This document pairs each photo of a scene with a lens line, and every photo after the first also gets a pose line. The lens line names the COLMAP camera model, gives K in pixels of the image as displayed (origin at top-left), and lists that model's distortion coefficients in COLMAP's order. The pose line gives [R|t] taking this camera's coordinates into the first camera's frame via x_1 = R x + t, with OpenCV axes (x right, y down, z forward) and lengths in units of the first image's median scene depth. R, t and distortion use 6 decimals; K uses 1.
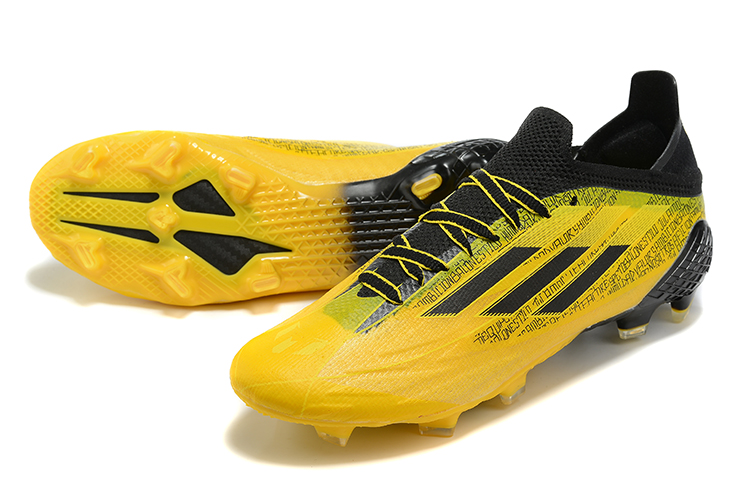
lens RADIAL K [[1949.2, 0, 342.4], [0, 1949.2, 250.1], [0, 0, 1]] dist [0.100568, -0.046237]
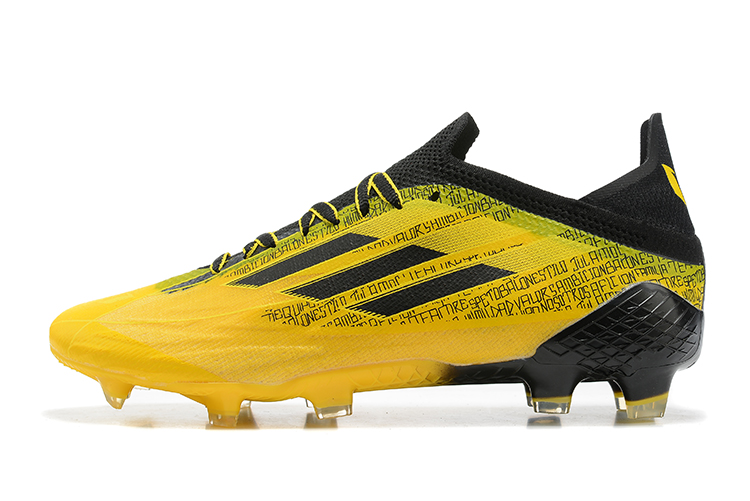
lens RADIAL K [[1949.2, 0, 342.4], [0, 1949.2, 250.1], [0, 0, 1]] dist [0.100568, -0.046237]
pose [[0.751399, 0.049123, -0.658017, 0.653440], [-0.289457, 0.920692, -0.261804, 0.232719], [0.592970, 0.387187, 0.706026, 0.380655]]
